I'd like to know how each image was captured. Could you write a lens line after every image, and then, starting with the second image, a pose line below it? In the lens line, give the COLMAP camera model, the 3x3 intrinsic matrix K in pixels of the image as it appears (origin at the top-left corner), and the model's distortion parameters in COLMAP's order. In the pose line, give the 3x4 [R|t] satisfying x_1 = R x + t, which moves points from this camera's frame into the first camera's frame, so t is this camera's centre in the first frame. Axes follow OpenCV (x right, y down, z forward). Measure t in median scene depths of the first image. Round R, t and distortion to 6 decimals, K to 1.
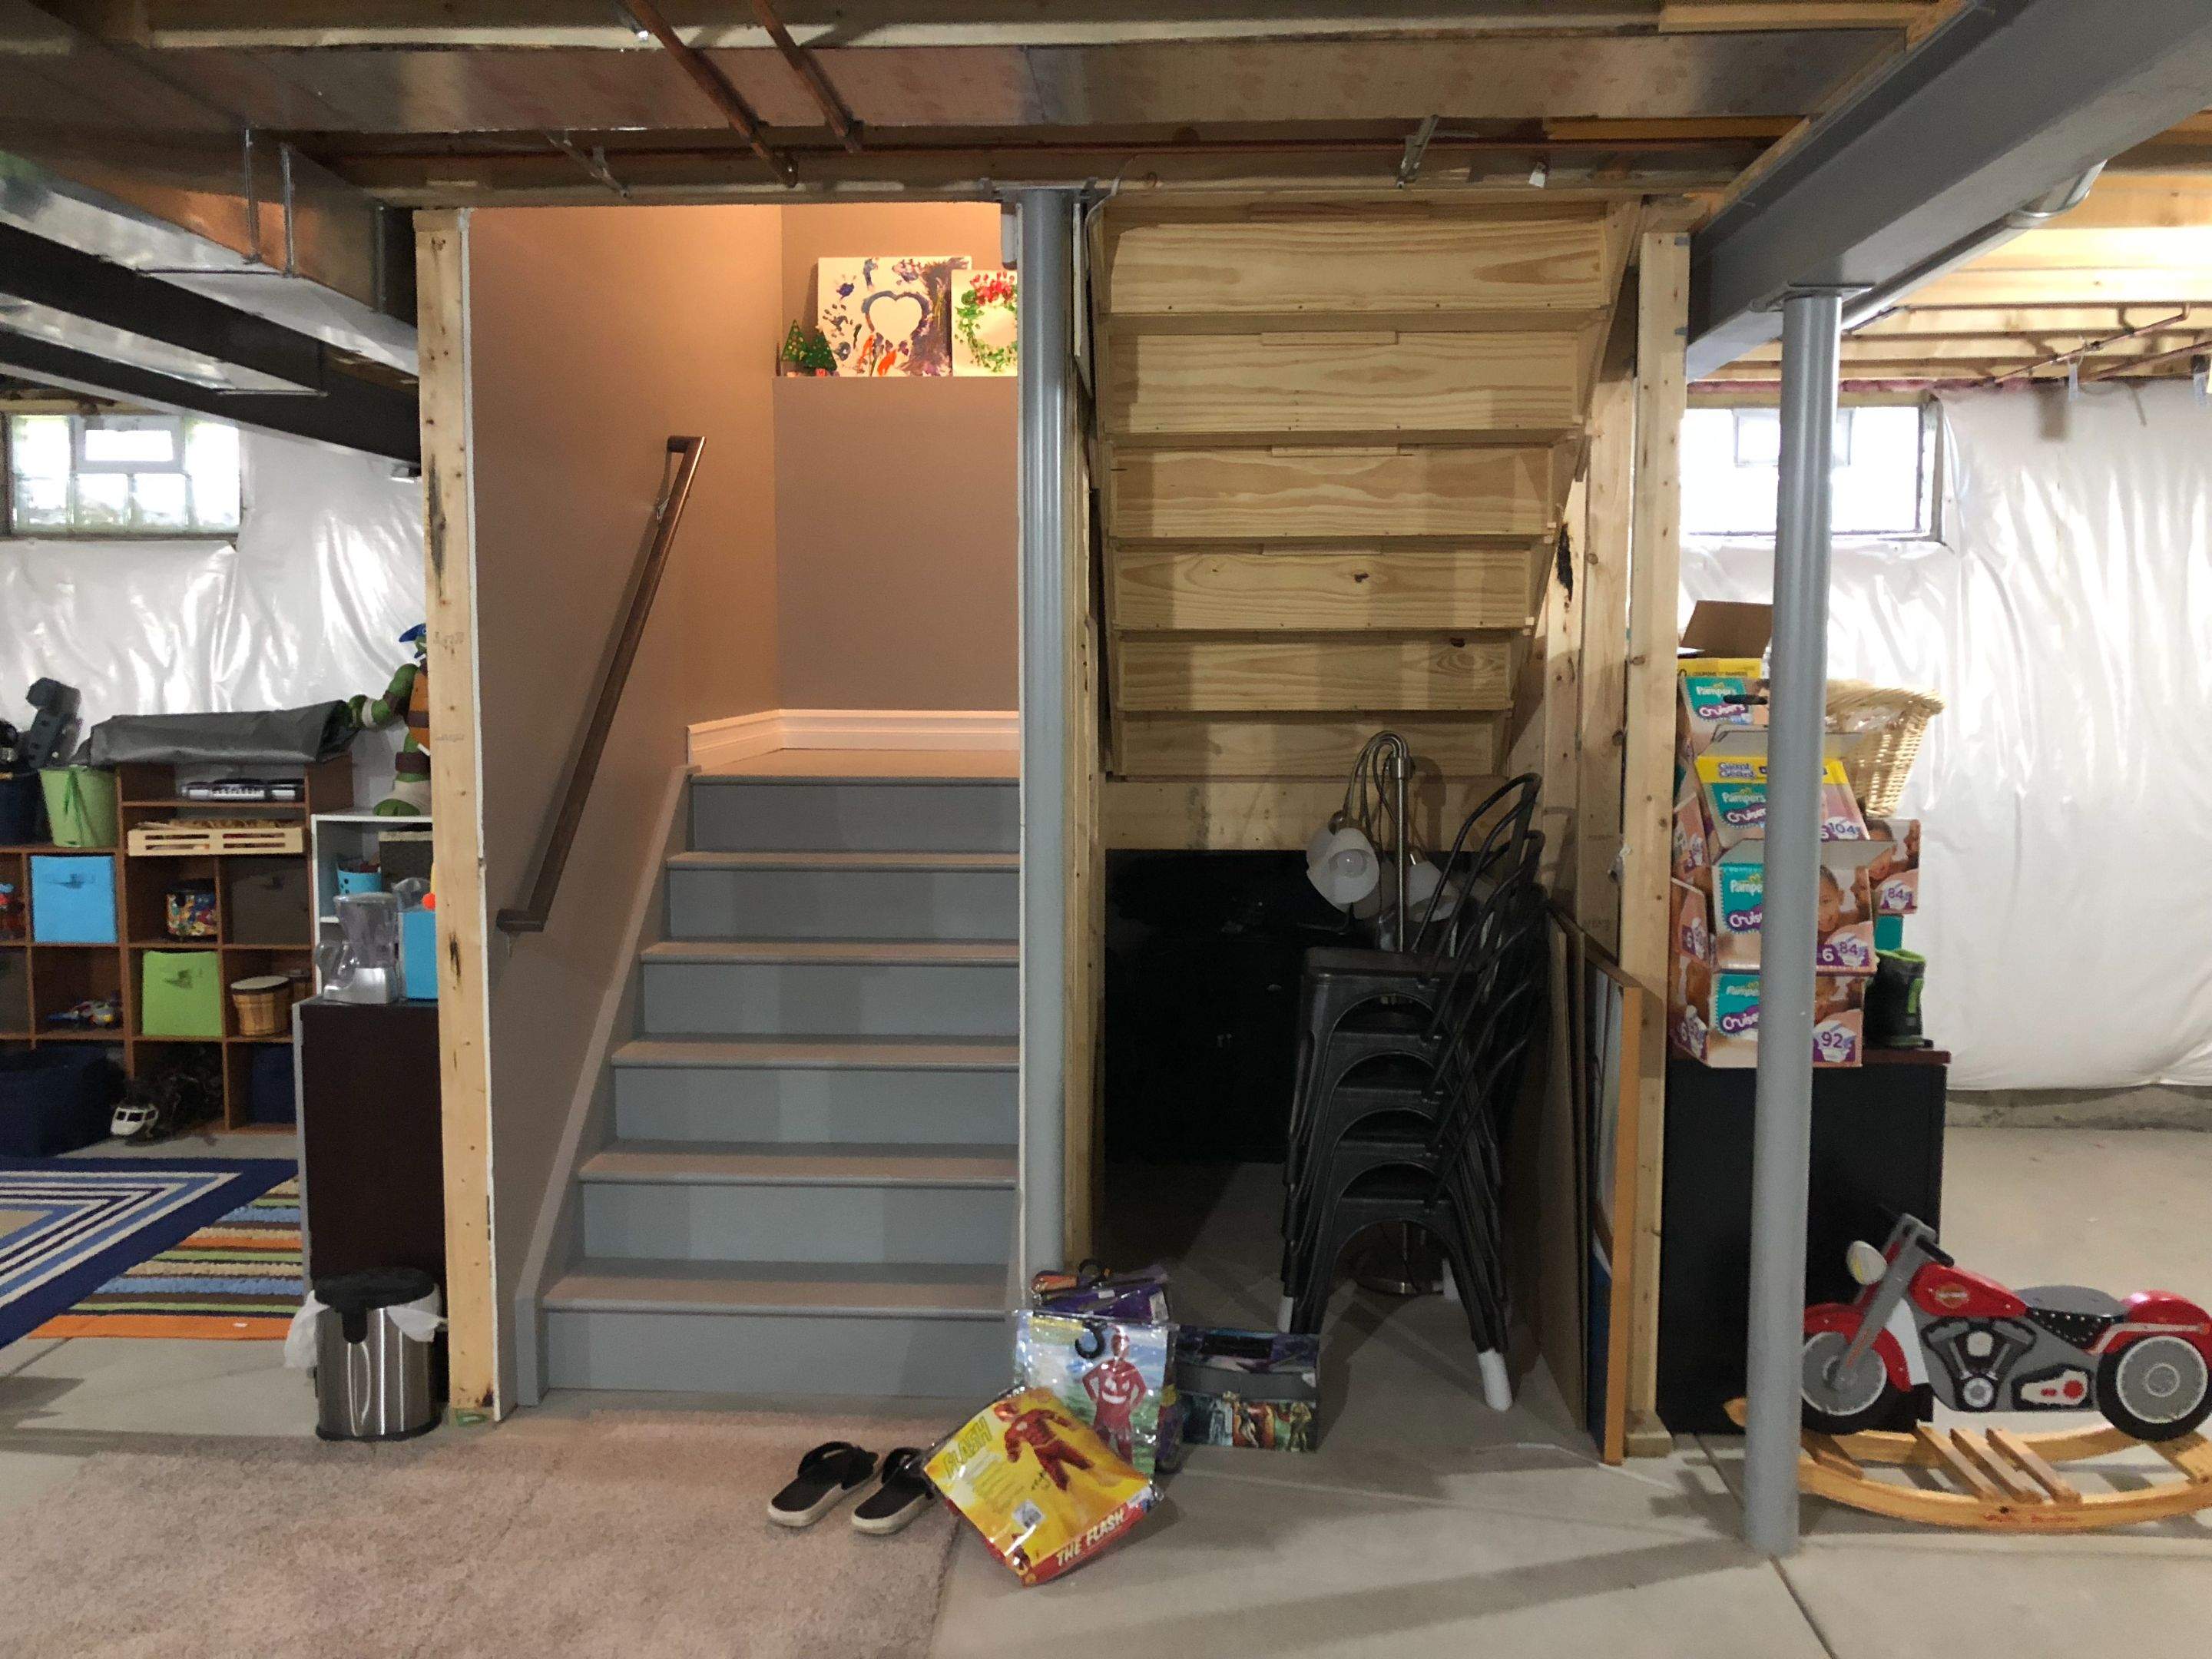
lens RADIAL K [[1789.5, 0, 1106.0], [0, 1789.5, 829.5], [0, 0, 1]] dist [-0.007387, -0.000128]
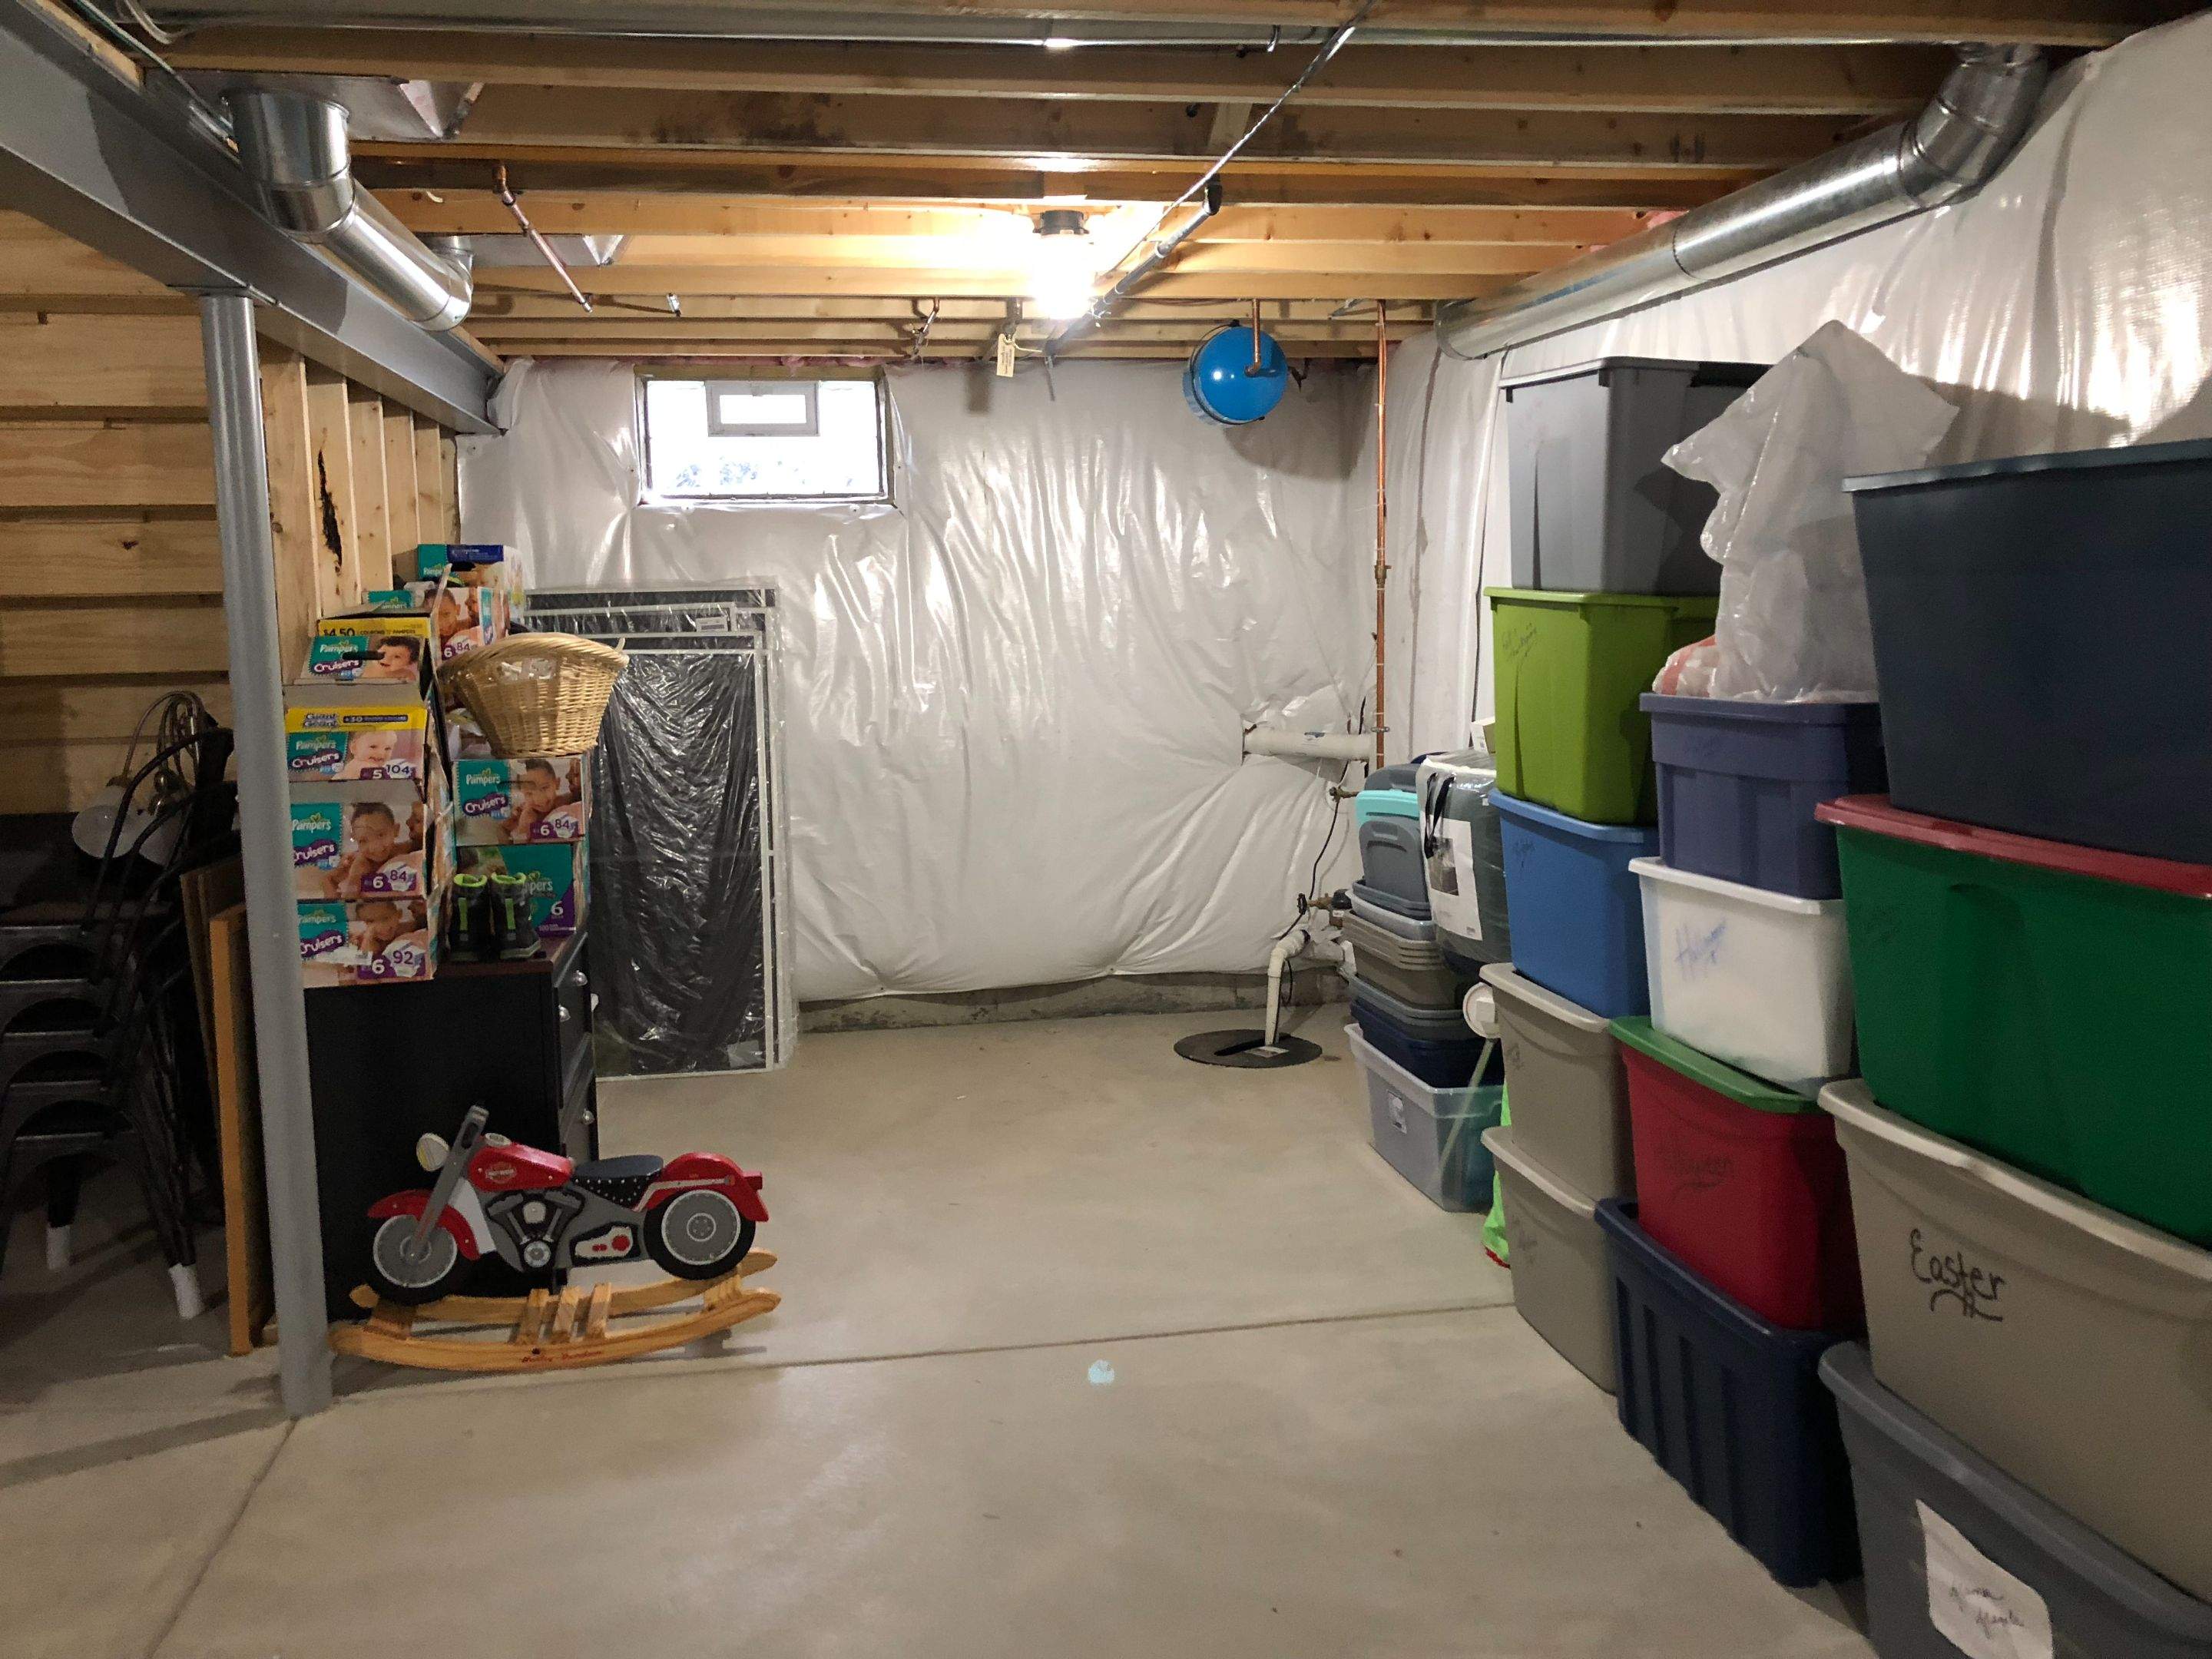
lens RADIAL K [[1764.8, 0, 1106.0], [0, 1764.8, 829.5], [0, 0, 1]] dist [-0.003427, -0.001683]
pose [[0.967310, -0.049111, 0.248796, 0.503587], [0.042050, 0.998550, 0.033619, 0.016546], [-0.250087, -0.022058, 0.967972, -0.164556]]
